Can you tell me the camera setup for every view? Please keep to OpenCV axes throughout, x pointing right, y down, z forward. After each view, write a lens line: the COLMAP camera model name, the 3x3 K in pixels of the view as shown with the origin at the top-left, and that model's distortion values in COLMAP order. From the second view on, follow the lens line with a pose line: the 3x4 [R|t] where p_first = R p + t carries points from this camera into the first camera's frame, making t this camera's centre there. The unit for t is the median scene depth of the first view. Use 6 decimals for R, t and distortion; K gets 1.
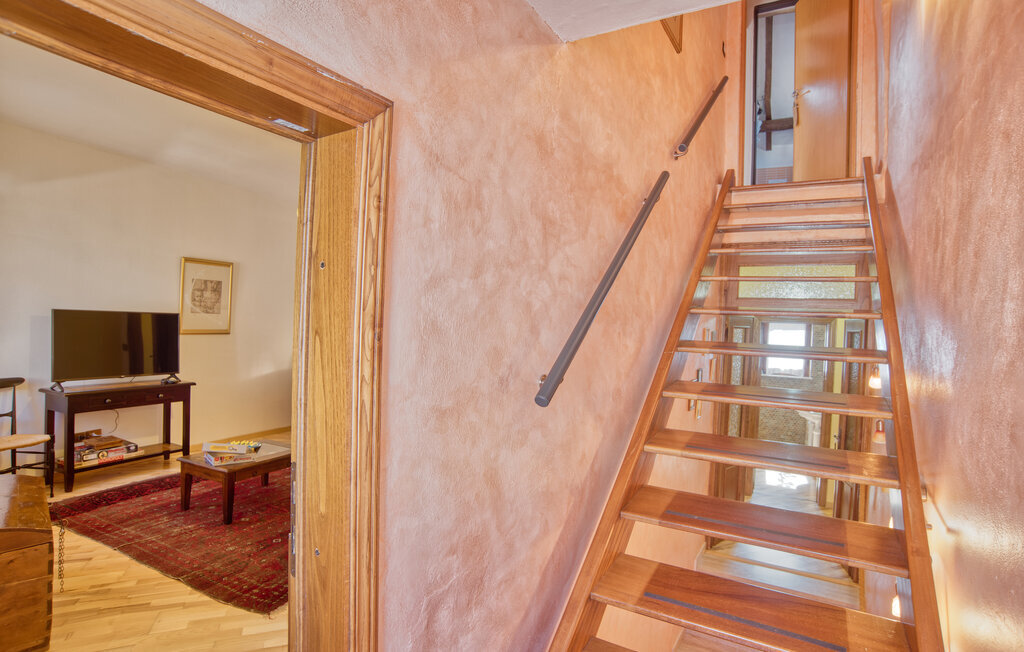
lens RADIAL K [[532.8, 0, 507.5], [0, 532.8, 329.5], [0, 0, 1]] dist [-0.001604, 0.000780]
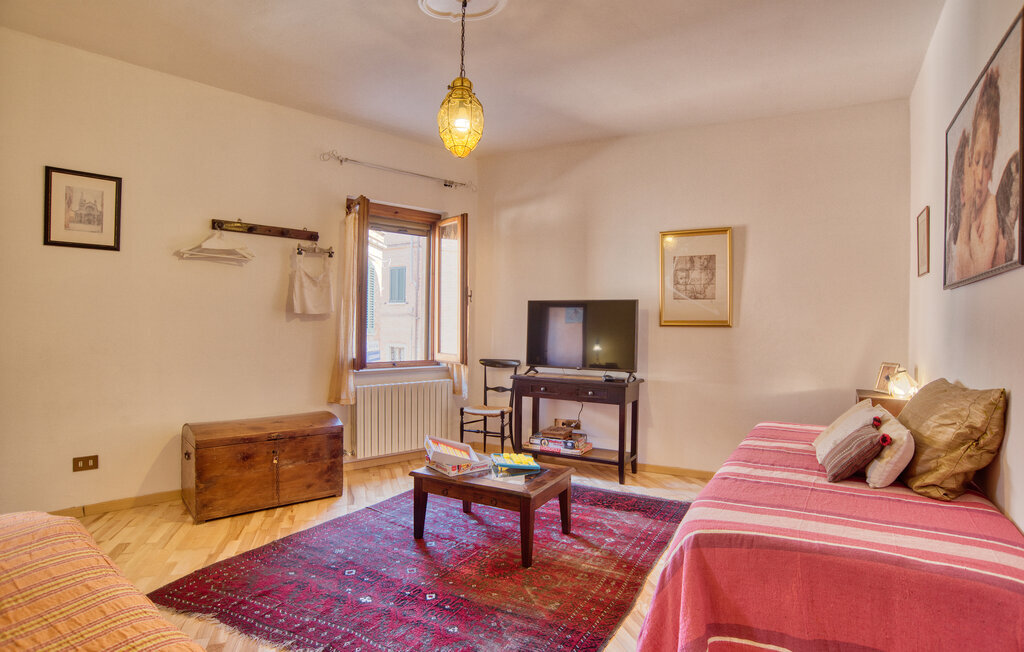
lens RADIAL K [[521.1, 0, 512.1], [0, 521.1, 316.6], [0, 0, 1]] dist [-0.061741, 0.000252]
pose [[-0.048832, -0.053235, -0.997387, 0.228136], [-0.030541, 0.998191, -0.051782, 0.050134], [0.998340, 0.027933, -0.050370, 0.968792]]
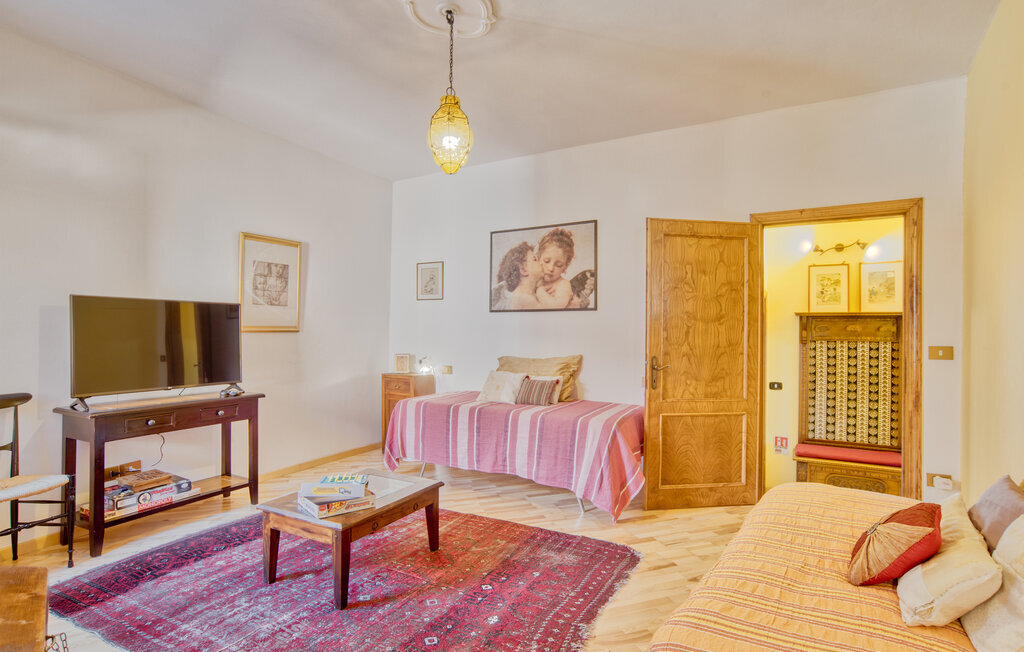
lens RADIAL K [[527.9, 0, 512.0], [0, 527.9, 326.0], [0, 0, 1]] dist [0.001047, 0.022390]
pose [[0.999001, -0.033535, -0.029520, -0.236652], [0.032841, 0.999180, -0.023697, 0.037243], [0.030290, 0.022704, 0.999283, 0.293366]]
